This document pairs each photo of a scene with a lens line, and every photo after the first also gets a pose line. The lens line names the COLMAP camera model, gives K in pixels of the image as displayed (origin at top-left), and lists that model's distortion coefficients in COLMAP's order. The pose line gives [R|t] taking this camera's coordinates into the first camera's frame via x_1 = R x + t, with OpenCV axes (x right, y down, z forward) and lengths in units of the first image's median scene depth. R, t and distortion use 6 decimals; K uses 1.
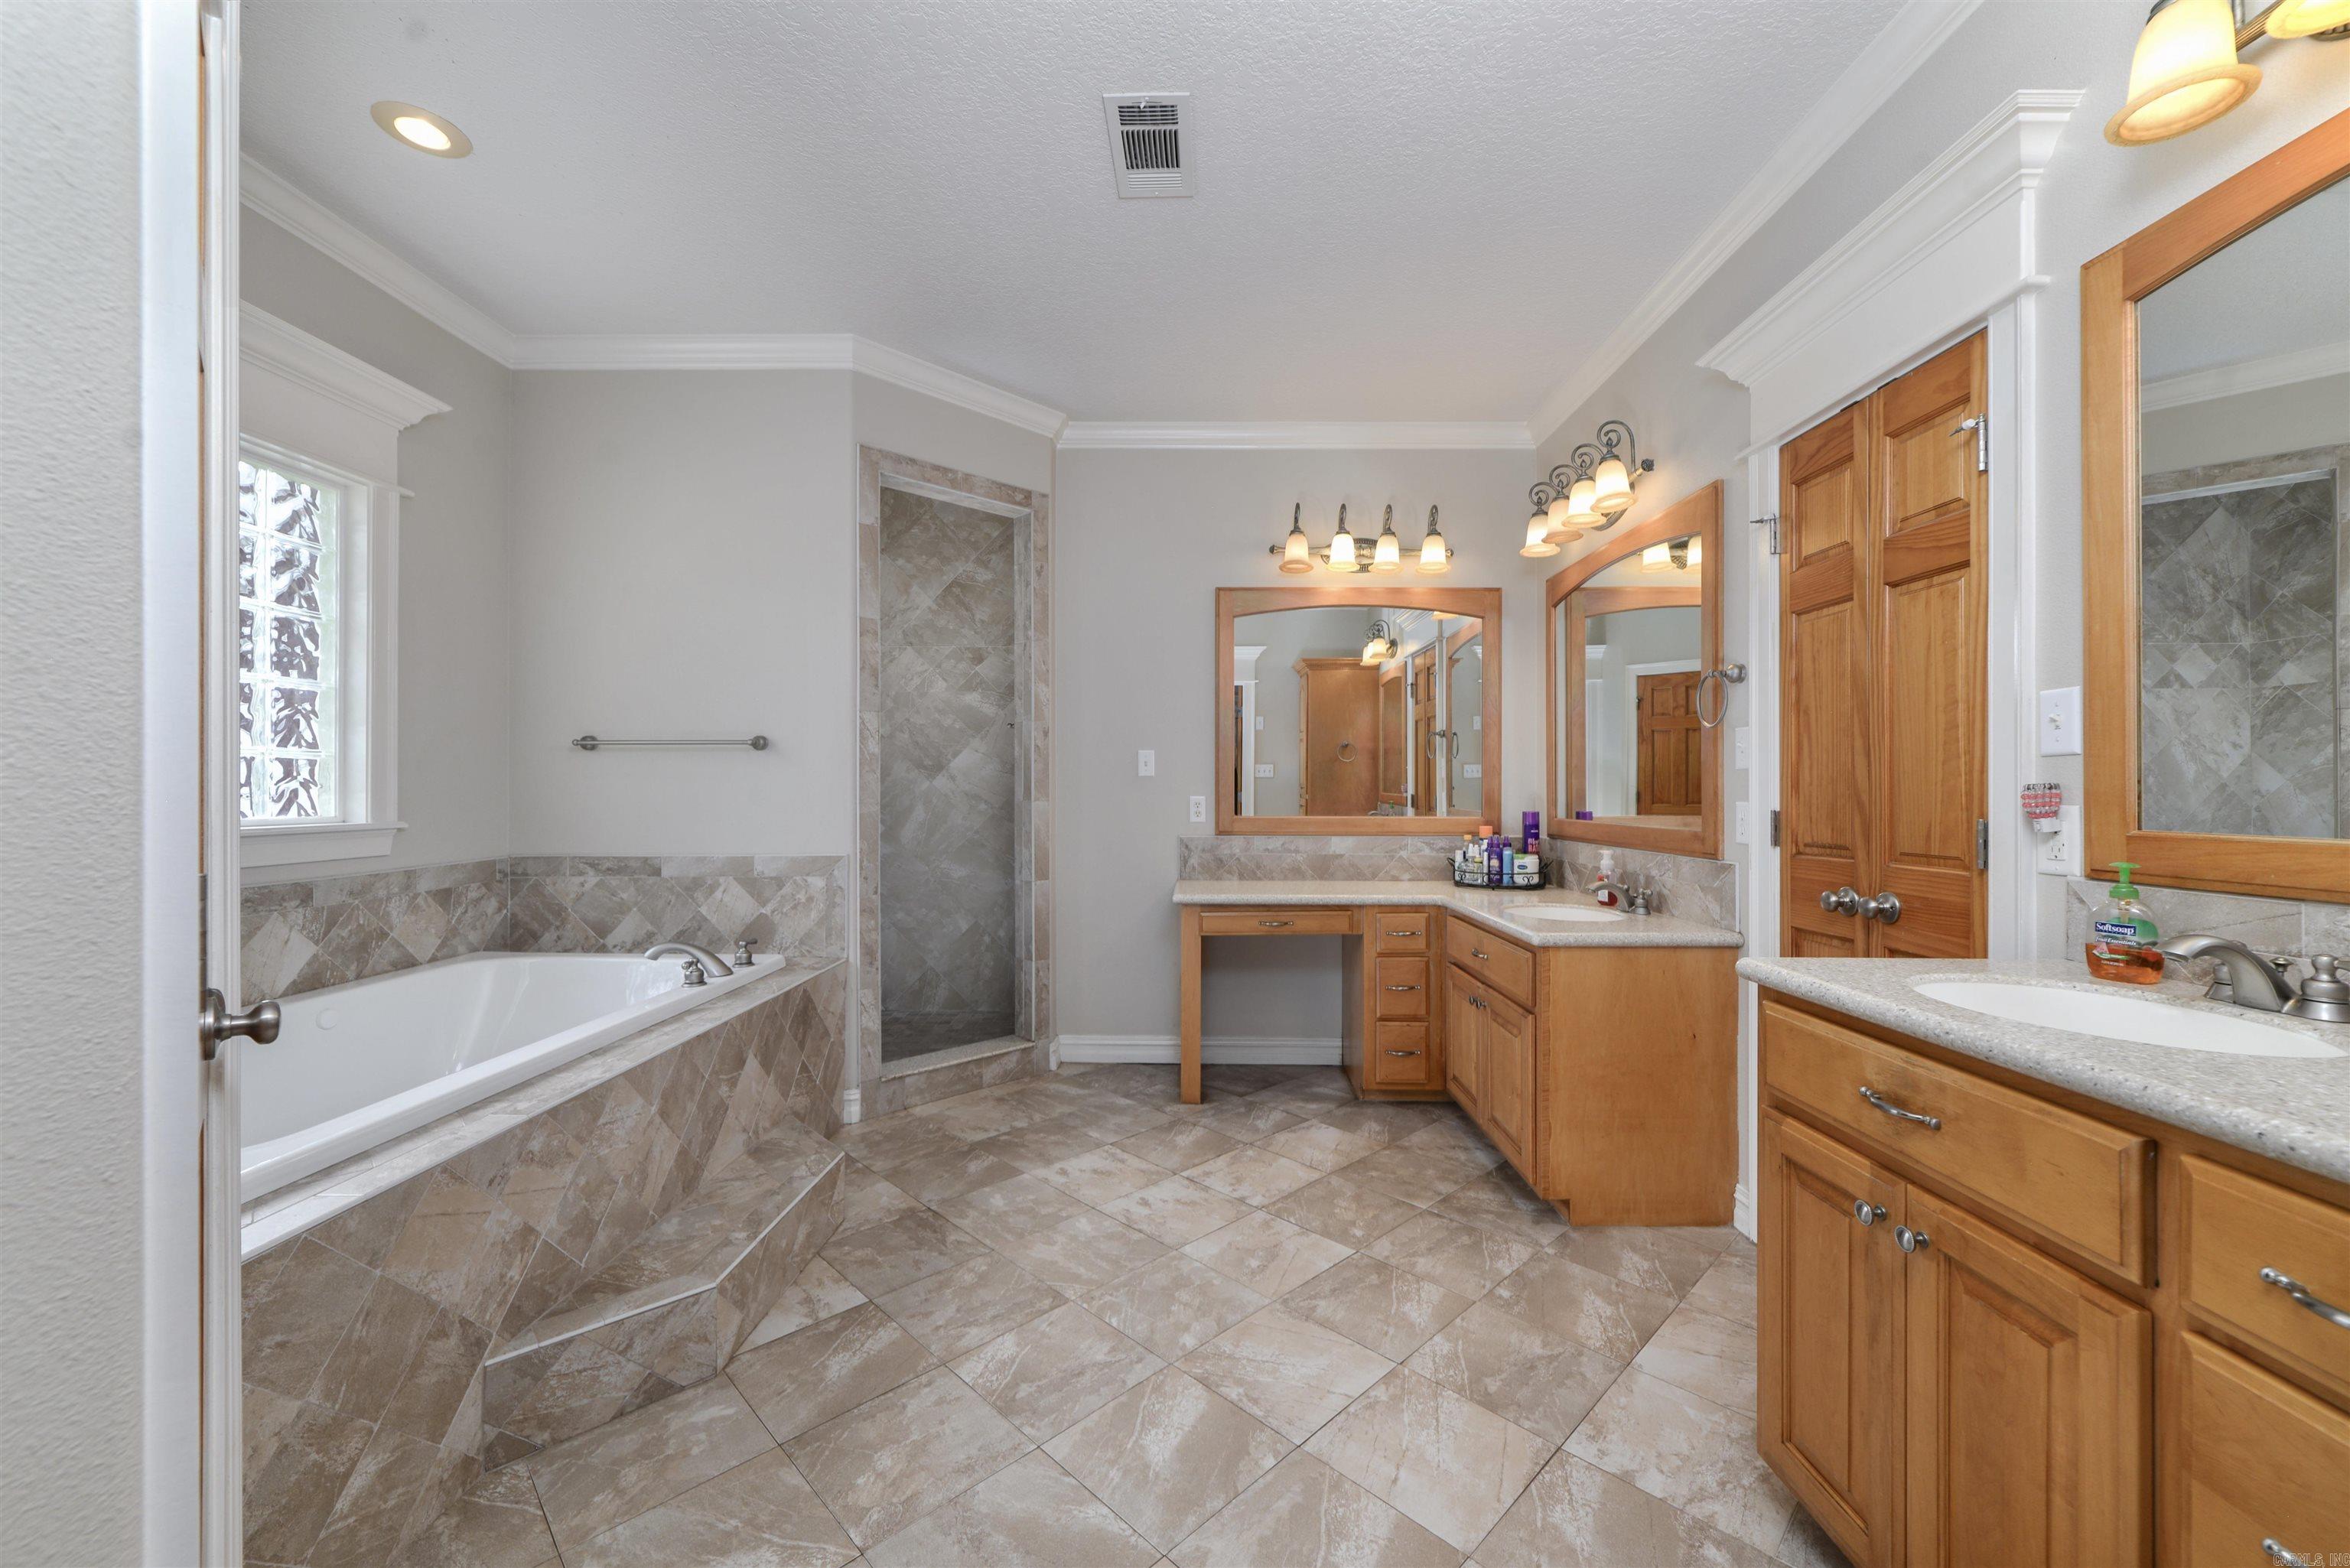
lens RADIAL K [[911.1, 0, 1185.0], [0, 911.1, 792.2], [0, 0, 1]] dist [0.001587, 0.000197]
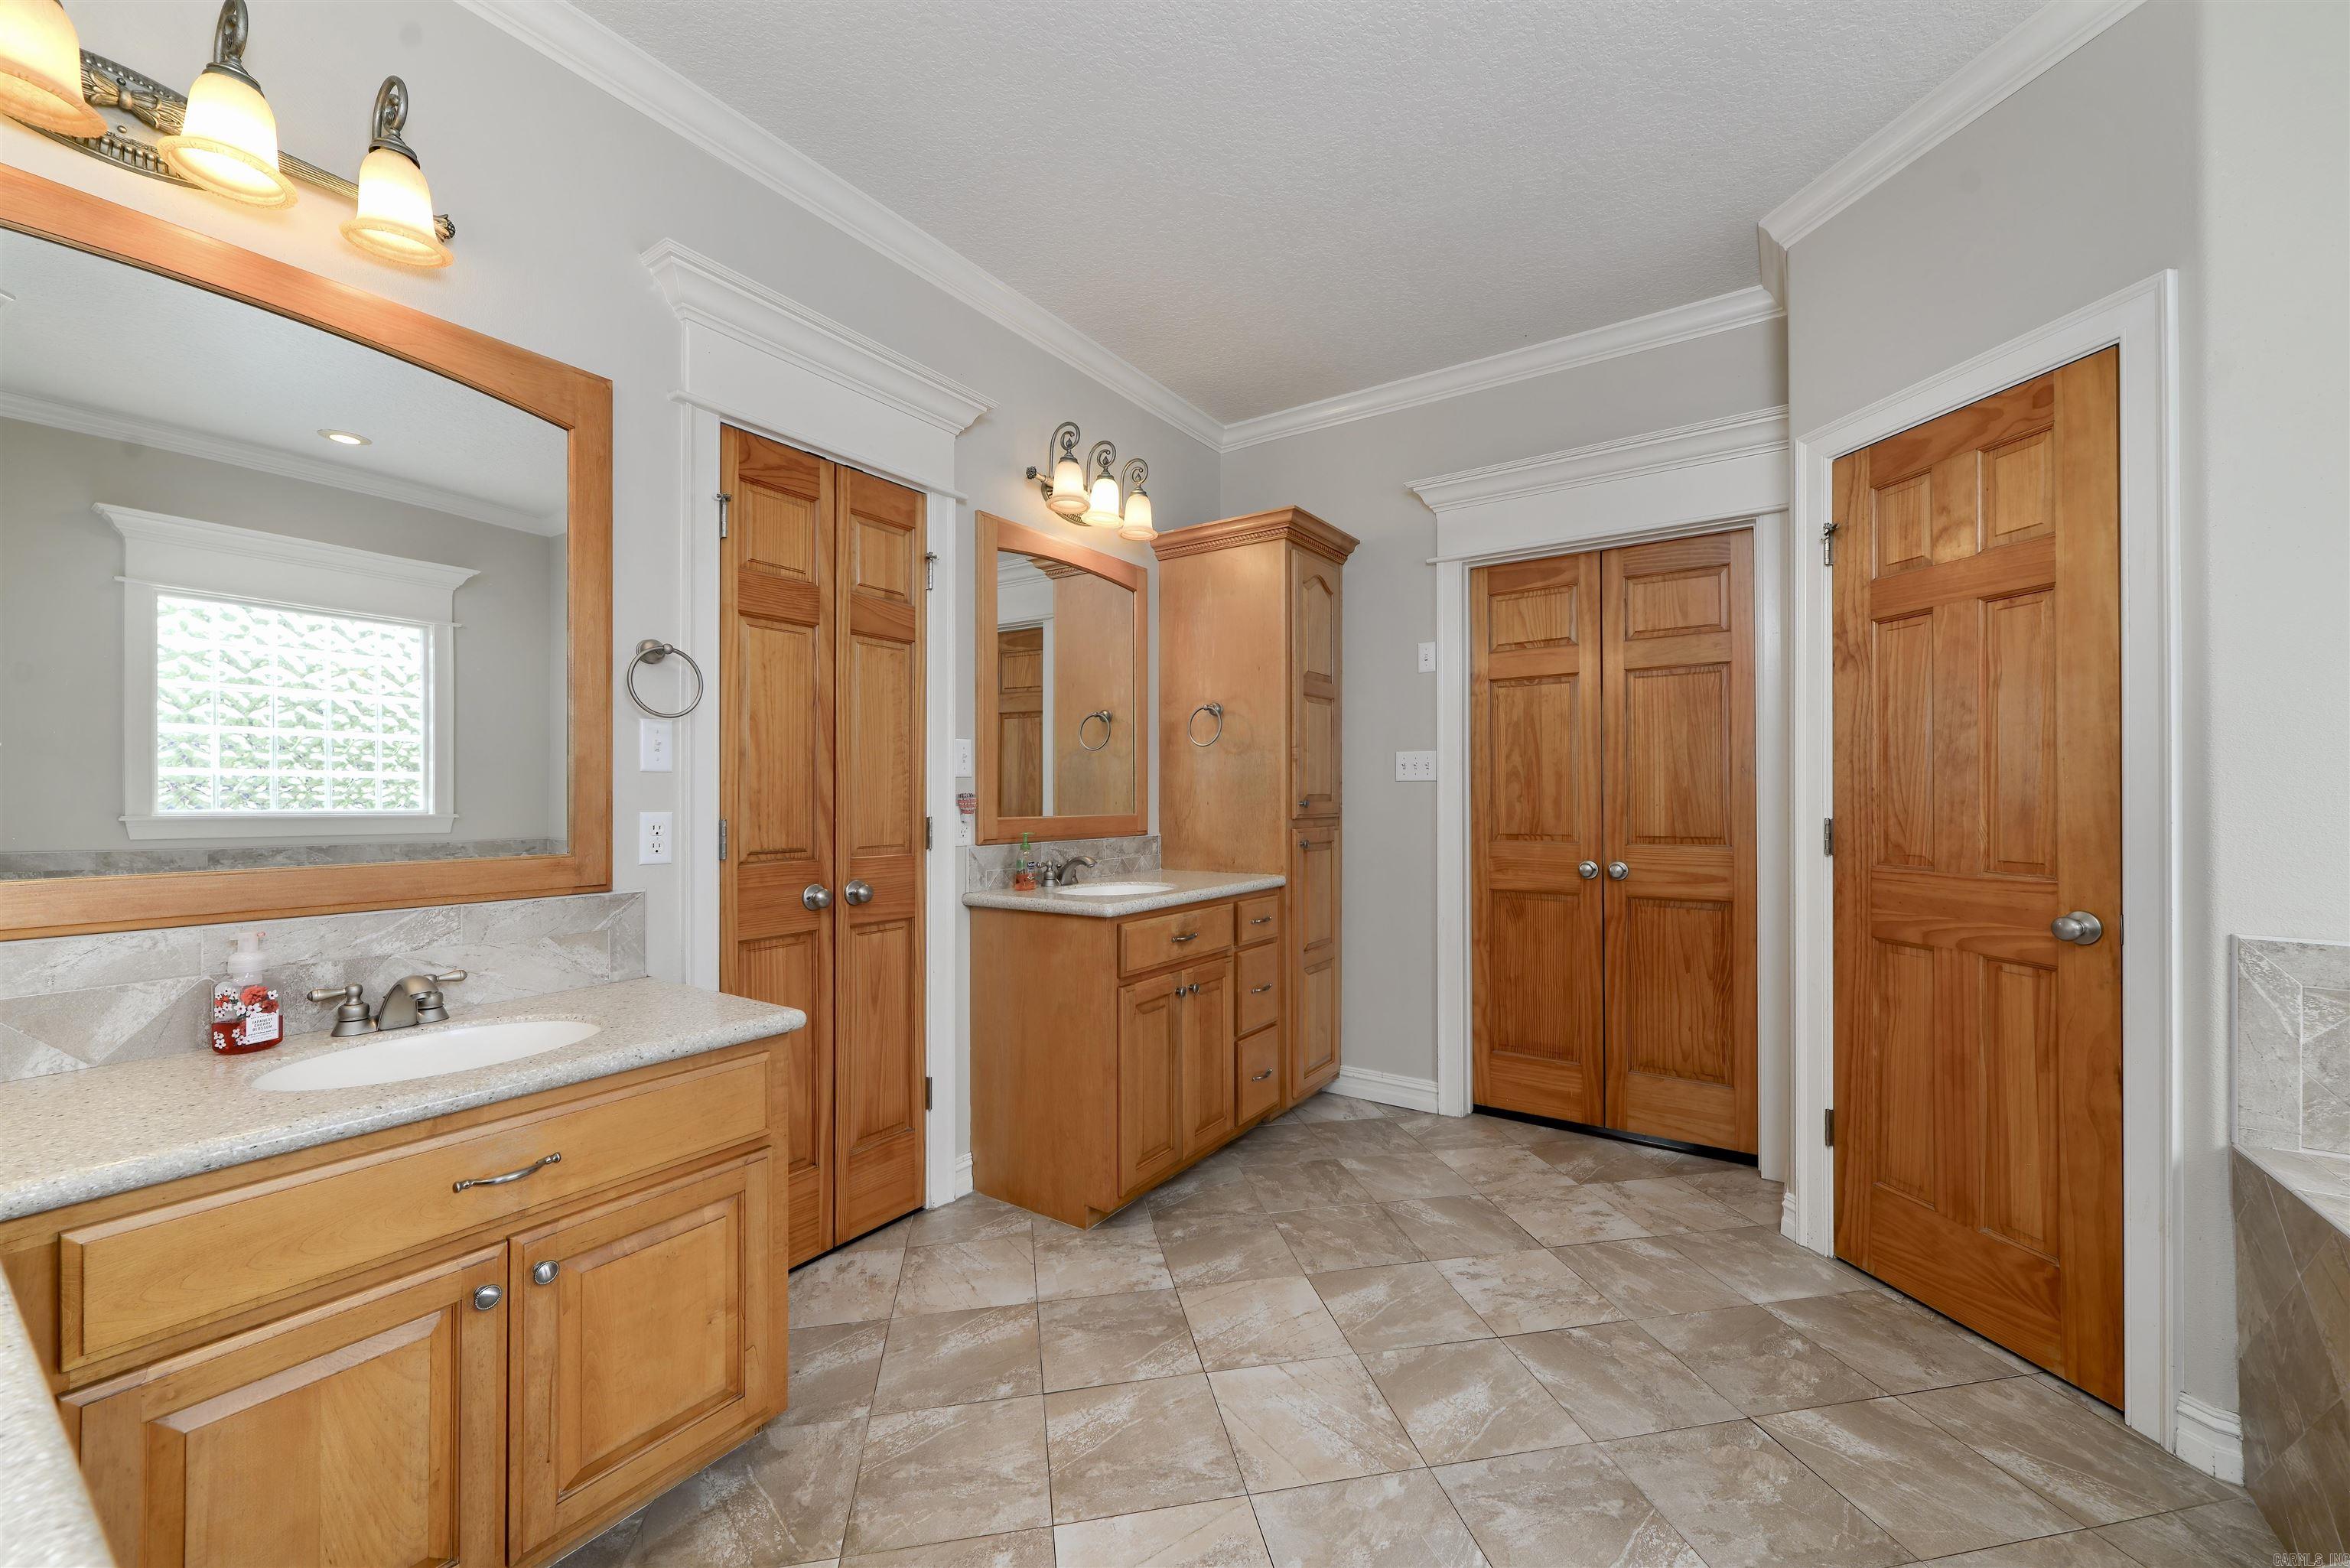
lens RADIAL K [[922.7, 0, 1192.8], [0, 922.7, 798.8], [0, 0, 1]] dist [0.000396, 0.000022]
pose [[-0.843757, -0.001444, 0.536723, -0.309504], [0.000892, 0.999991, 0.004092, -0.004806], [-0.536724, 0.003932, -0.843749, 1.951249]]
